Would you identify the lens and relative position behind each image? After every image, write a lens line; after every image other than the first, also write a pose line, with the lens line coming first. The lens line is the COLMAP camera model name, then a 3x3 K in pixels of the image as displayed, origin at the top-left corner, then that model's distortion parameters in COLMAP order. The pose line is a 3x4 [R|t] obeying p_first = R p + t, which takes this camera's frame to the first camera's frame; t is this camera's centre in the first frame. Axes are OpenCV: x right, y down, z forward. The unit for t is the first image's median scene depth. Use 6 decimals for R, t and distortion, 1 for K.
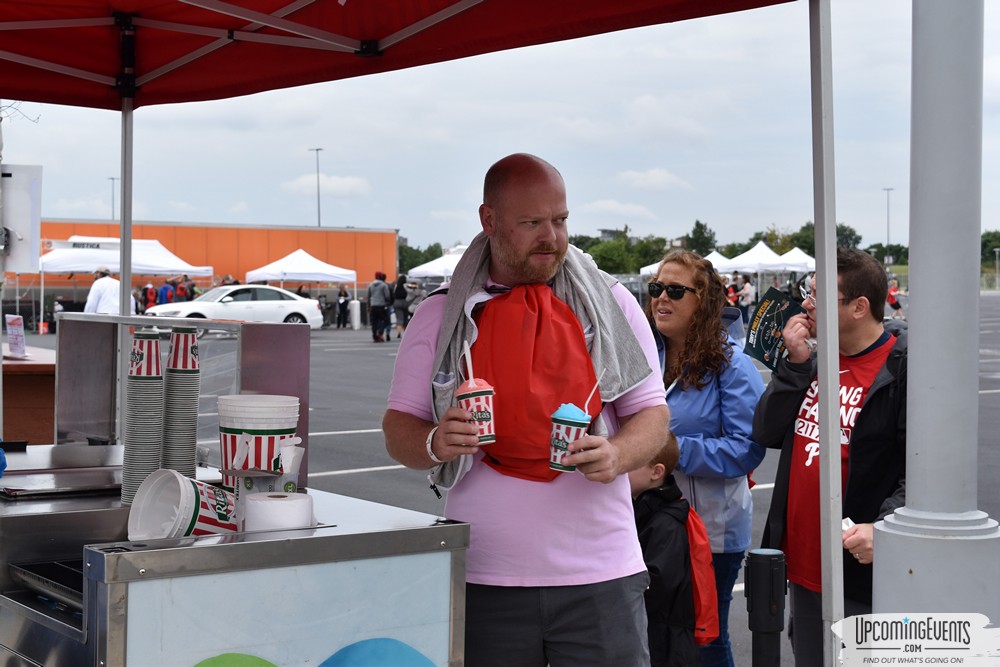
lens RADIAL K [[1619.0, 0, 501.8], [0, 1619.0, 331.3], [0, 0, 1]] dist [0.073946, 0.000000]
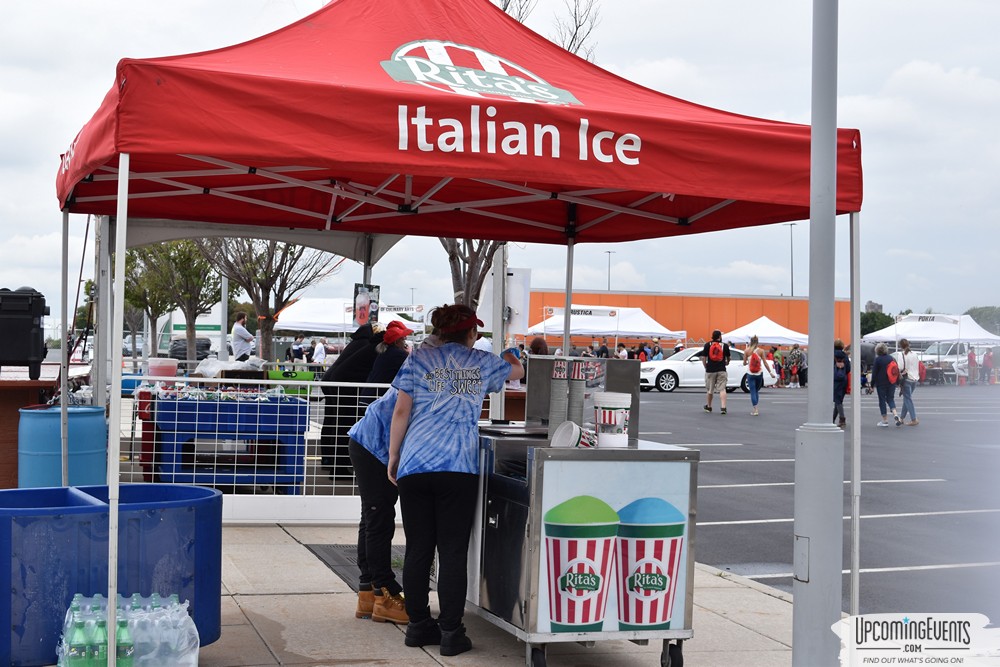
lens RADIAL K [[1487.7, 0, 500.0], [0, 1487.7, 335.1], [0, 0, 1]] dist [0.002306, 0.000000]
pose [[0.952825, 0.009599, -0.303368, 0.197729], [-0.020810, 0.999214, -0.033746, 0.021933], [0.302805, 0.038467, 0.952276, -0.596010]]
